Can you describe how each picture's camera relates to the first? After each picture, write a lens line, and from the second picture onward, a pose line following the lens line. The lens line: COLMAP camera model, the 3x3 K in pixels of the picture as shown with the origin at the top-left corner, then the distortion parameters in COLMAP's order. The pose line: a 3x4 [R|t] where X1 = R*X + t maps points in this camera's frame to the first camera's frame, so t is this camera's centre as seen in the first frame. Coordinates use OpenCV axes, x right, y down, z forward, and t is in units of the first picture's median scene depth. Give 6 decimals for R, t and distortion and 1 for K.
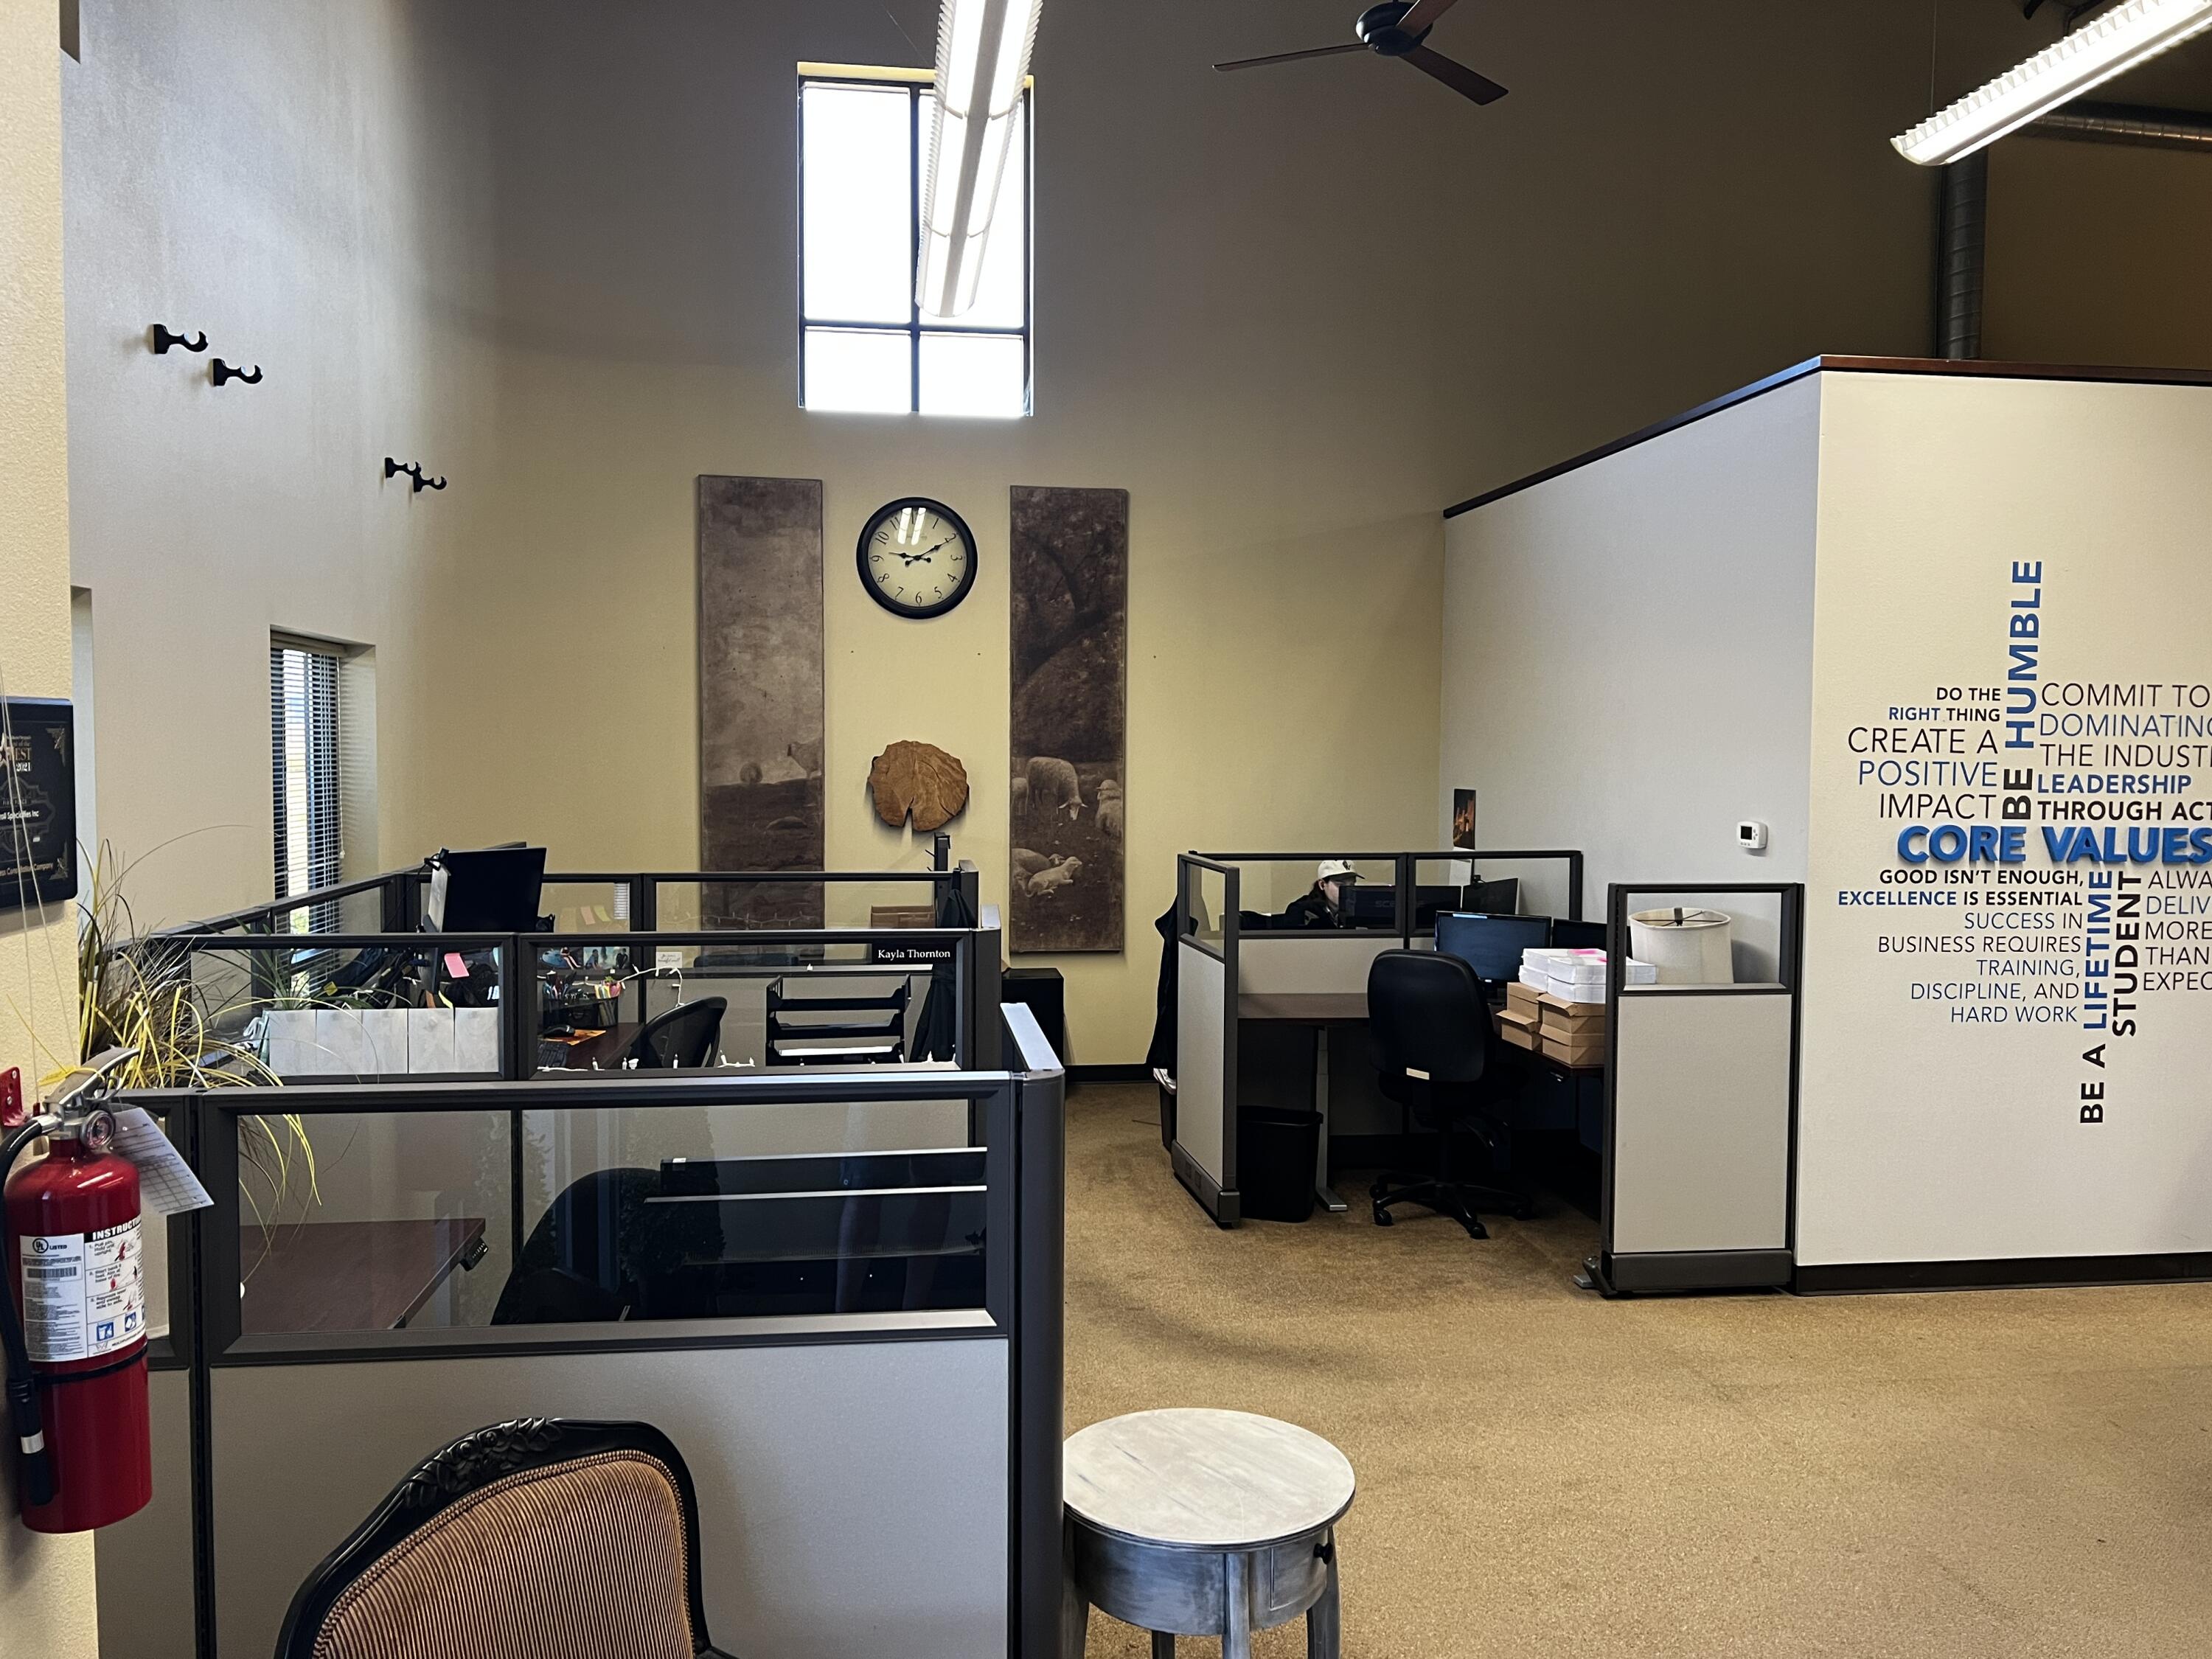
lens RADIAL K [[1664.4, 0, 1115.1], [0, 1664.4, 828.1], [0, 0, 1]] dist [0.053349, -0.048893]
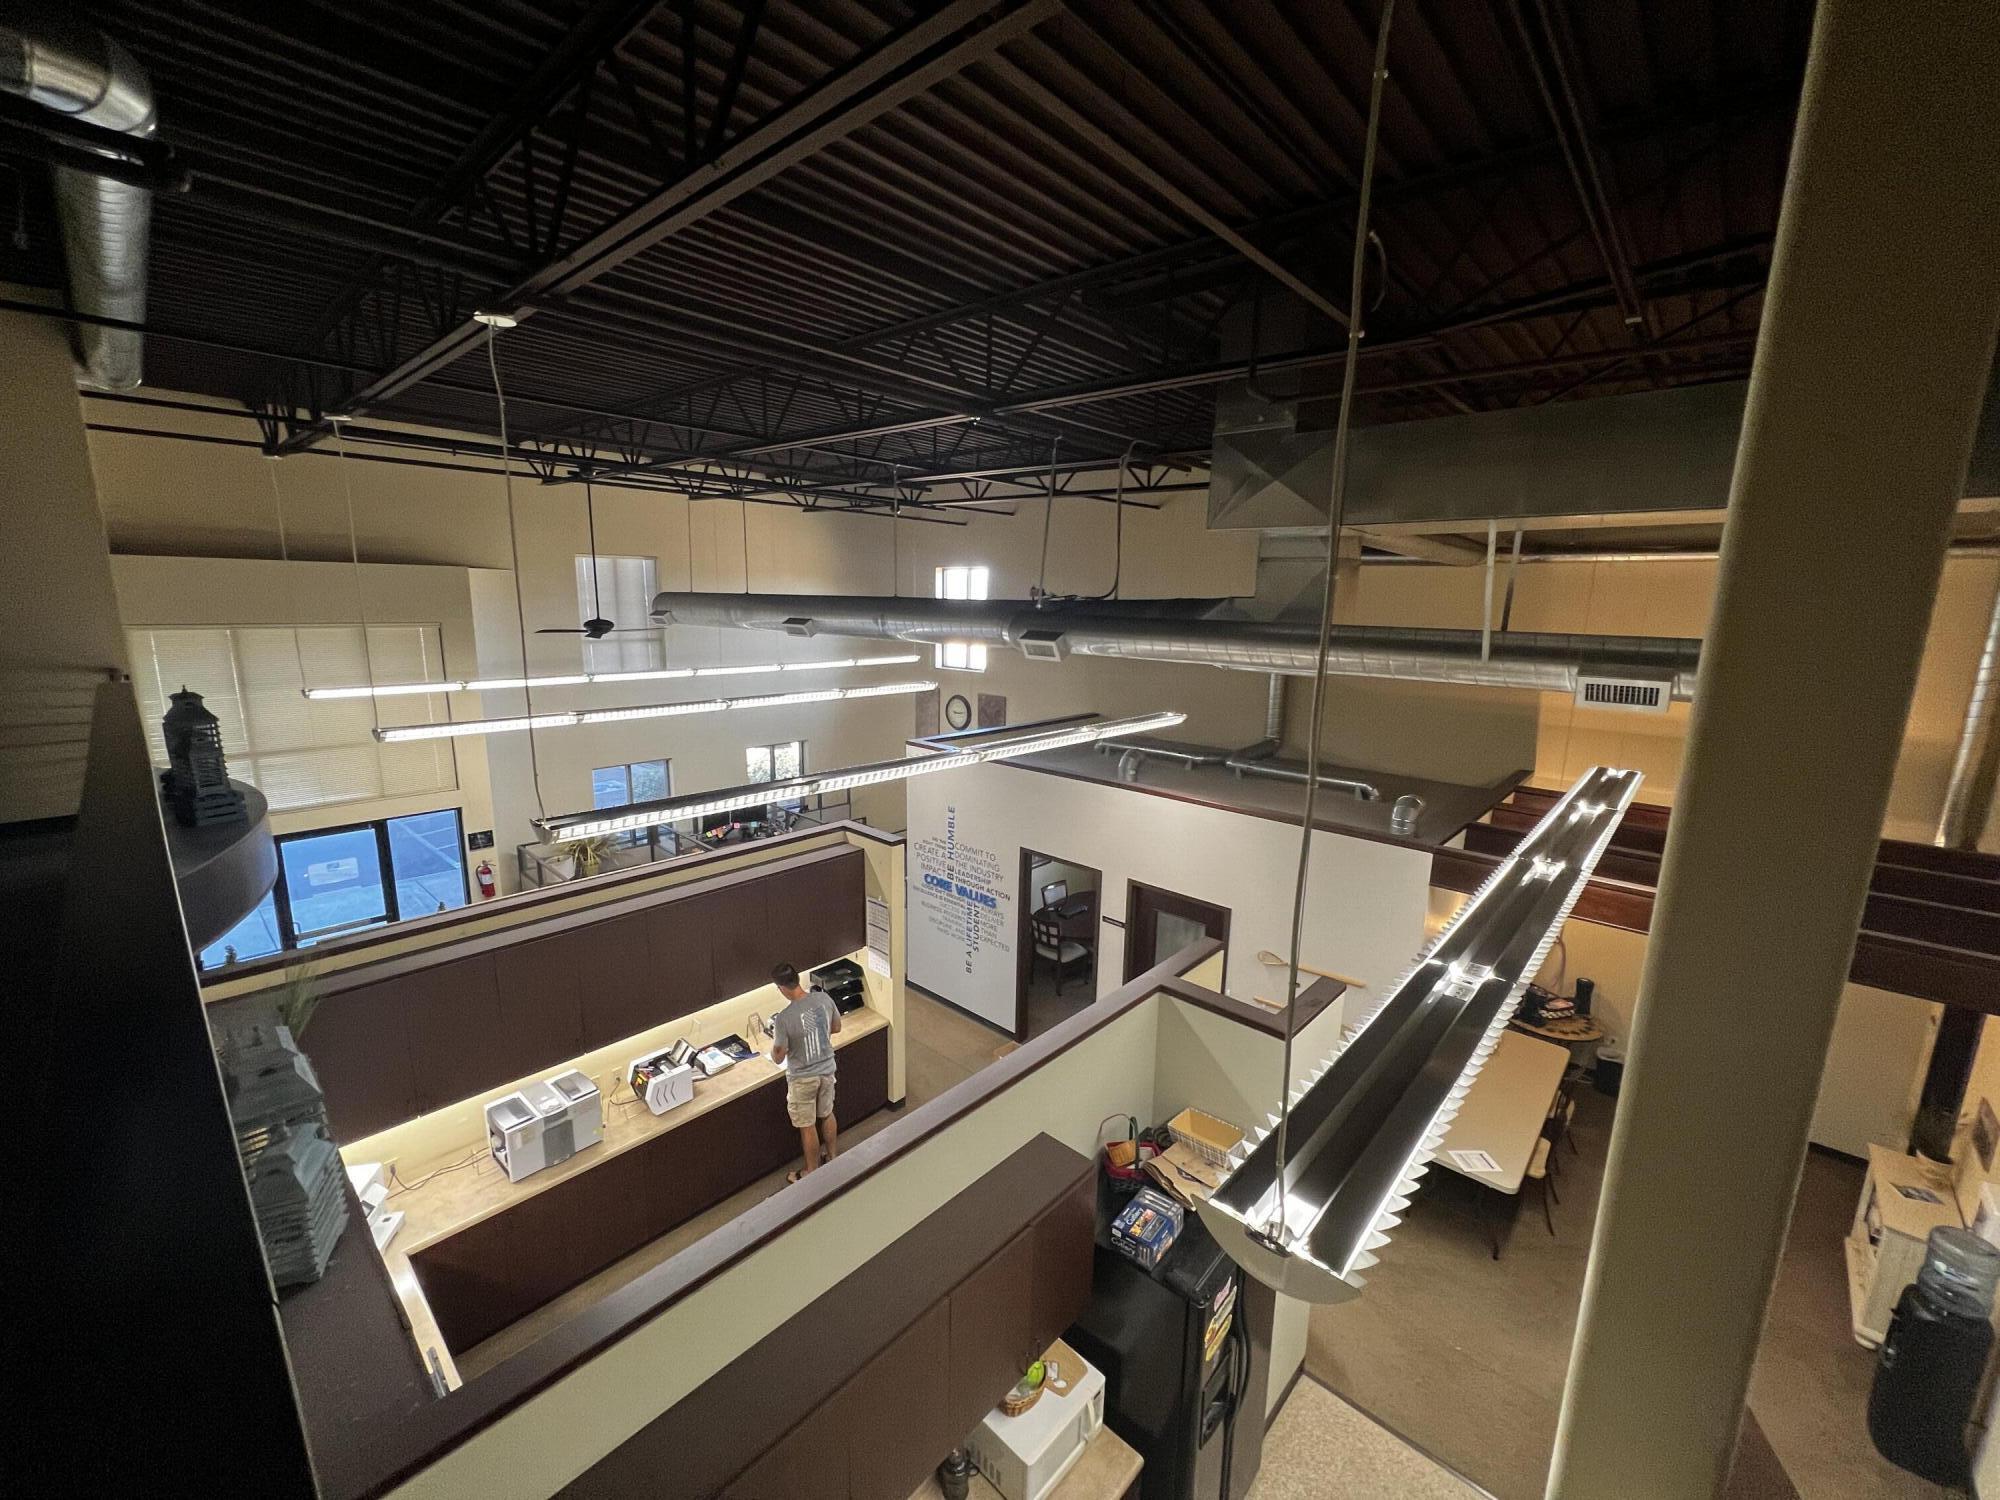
lens RADIAL K [[803.8, 0, 999.4], [0, 803.8, 759.0], [0, 0, 1]] dist [-0.001753, -0.001544]
pose [[0.622444, 0.157842, -0.766583, 1.212137], [-0.048562, 0.985355, 0.163456, -0.345717], [0.781156, -0.064515, 0.620993, 0.058520]]
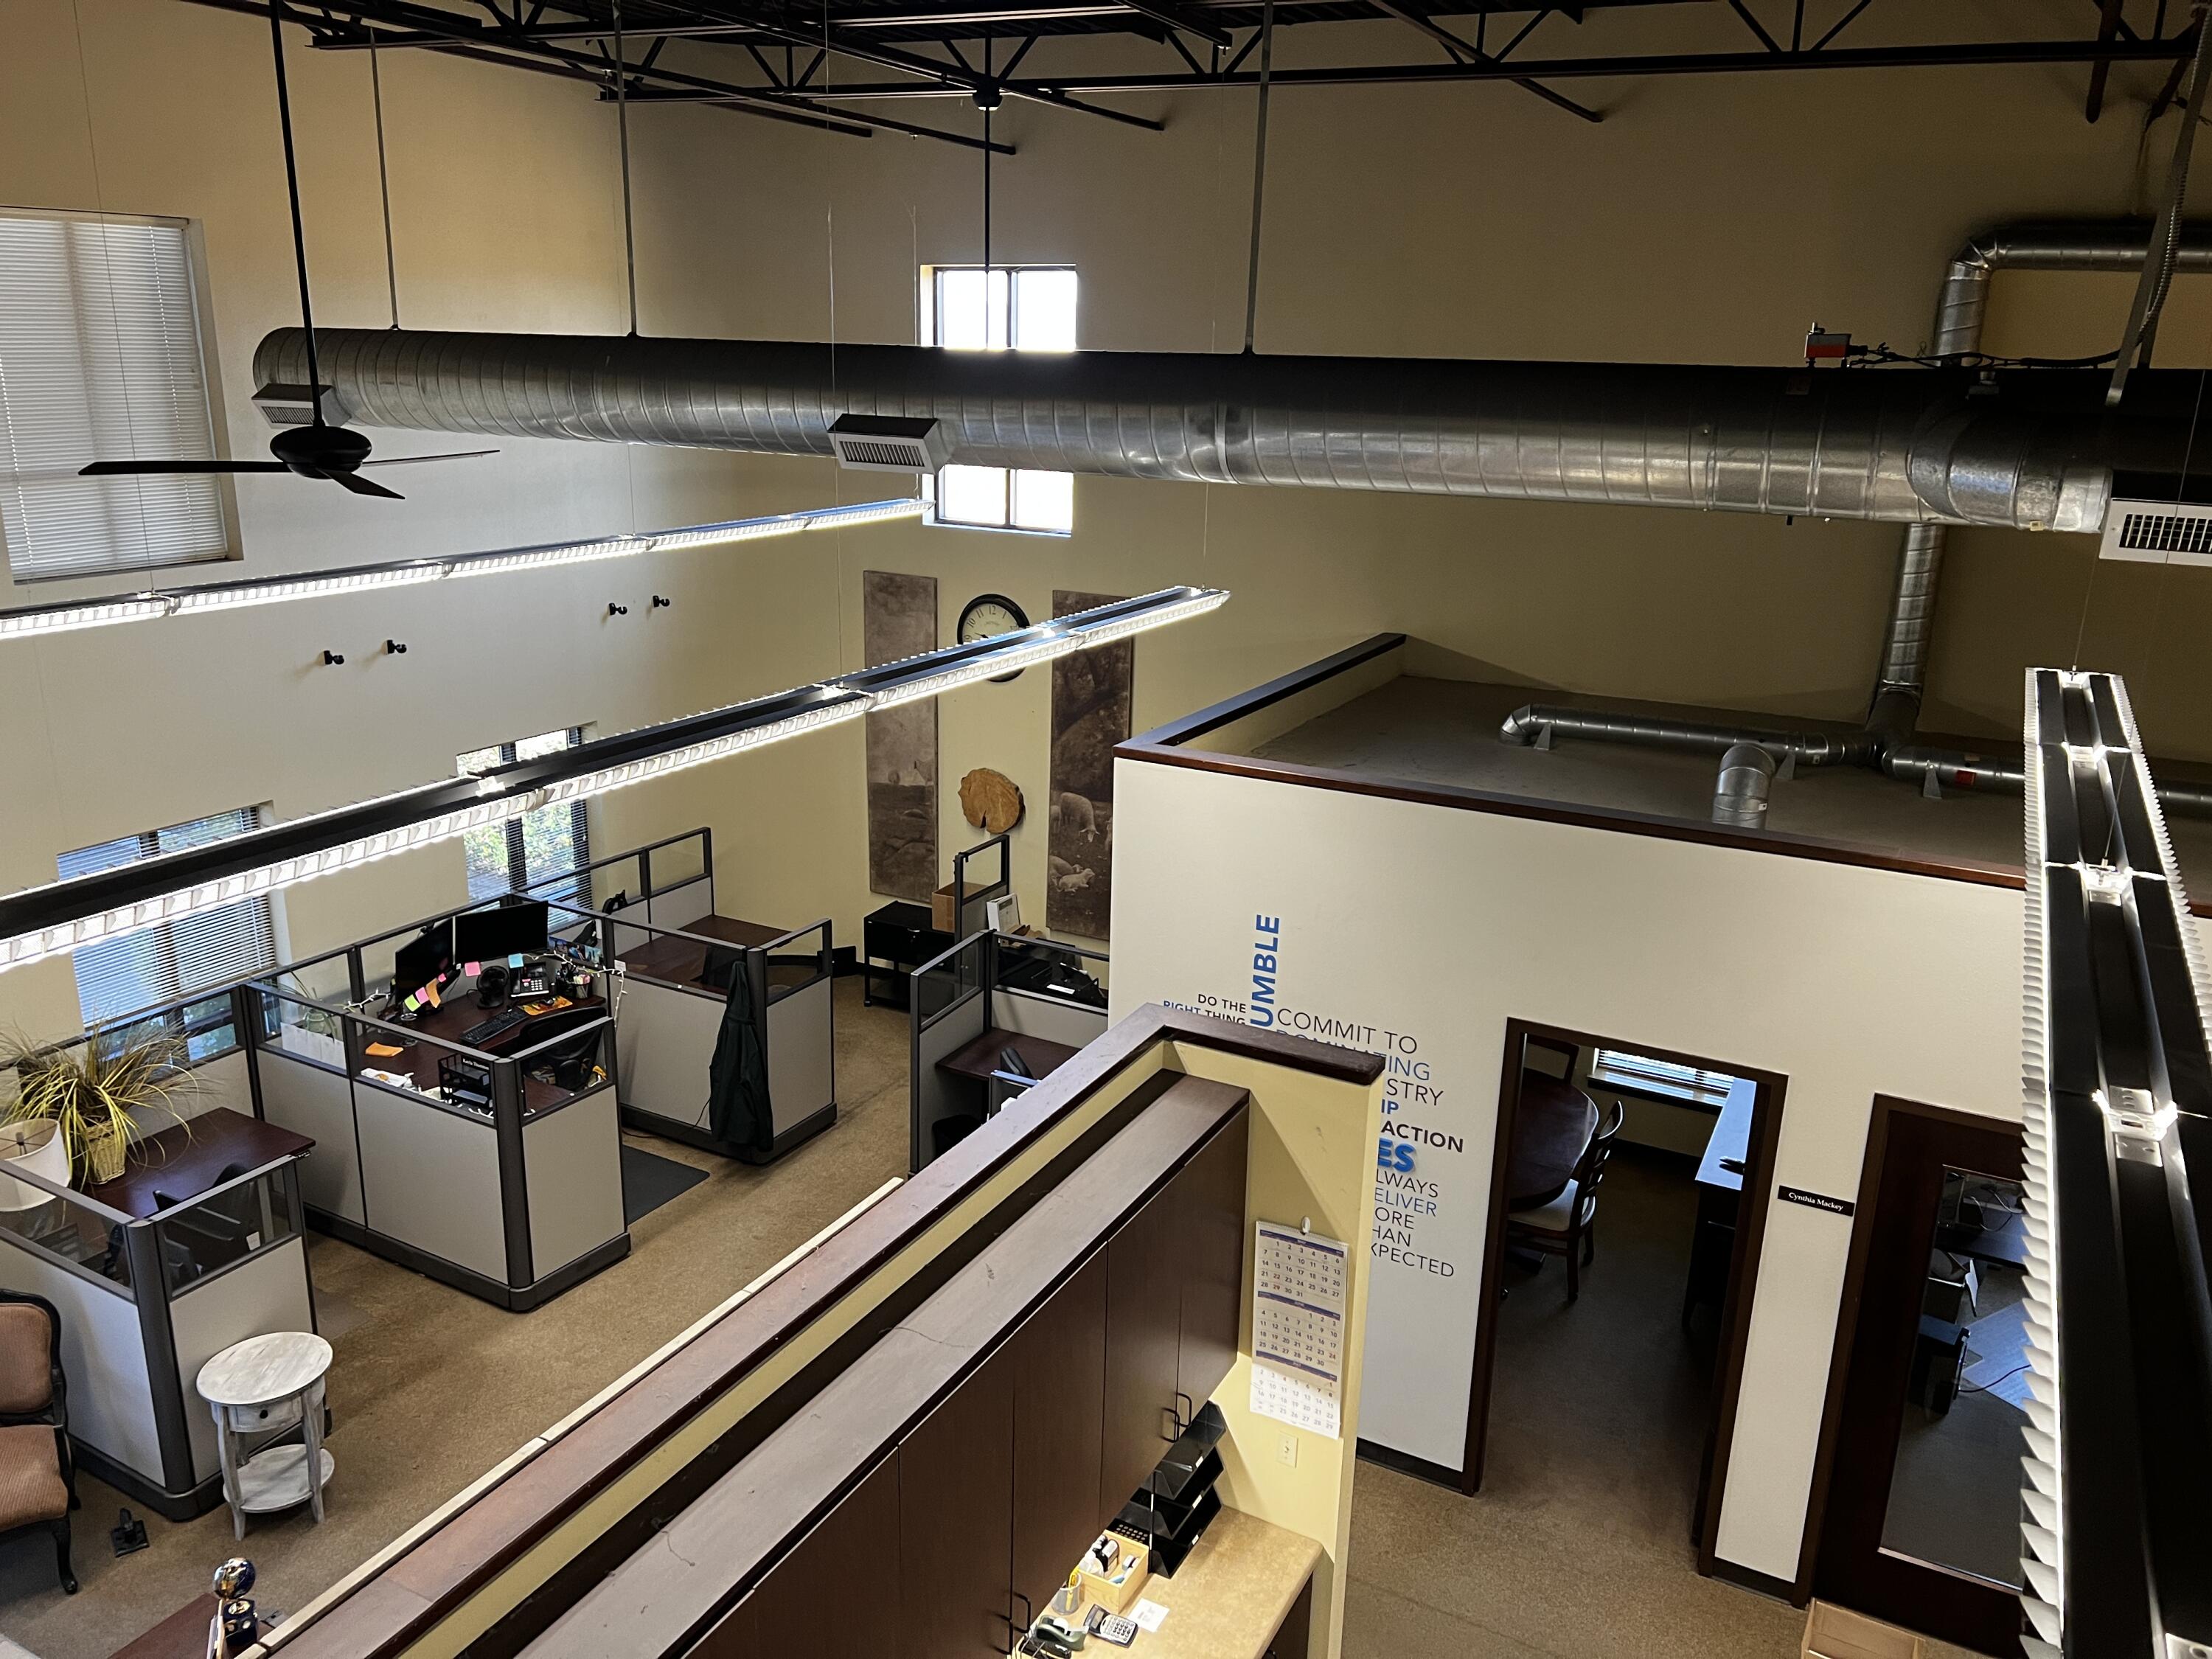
lens RADIAL K [[1664.4, 0, 1089.1], [0, 1664.4, 831.9], [0, 0, 1]] dist [0.053349, -0.048893]
pose [[0.796382, 0.178901, -0.577729, 0.769868], [-0.042335, 0.969395, 0.241828, -0.347381], [0.603310, -0.168129, 0.779583, -0.036492]]
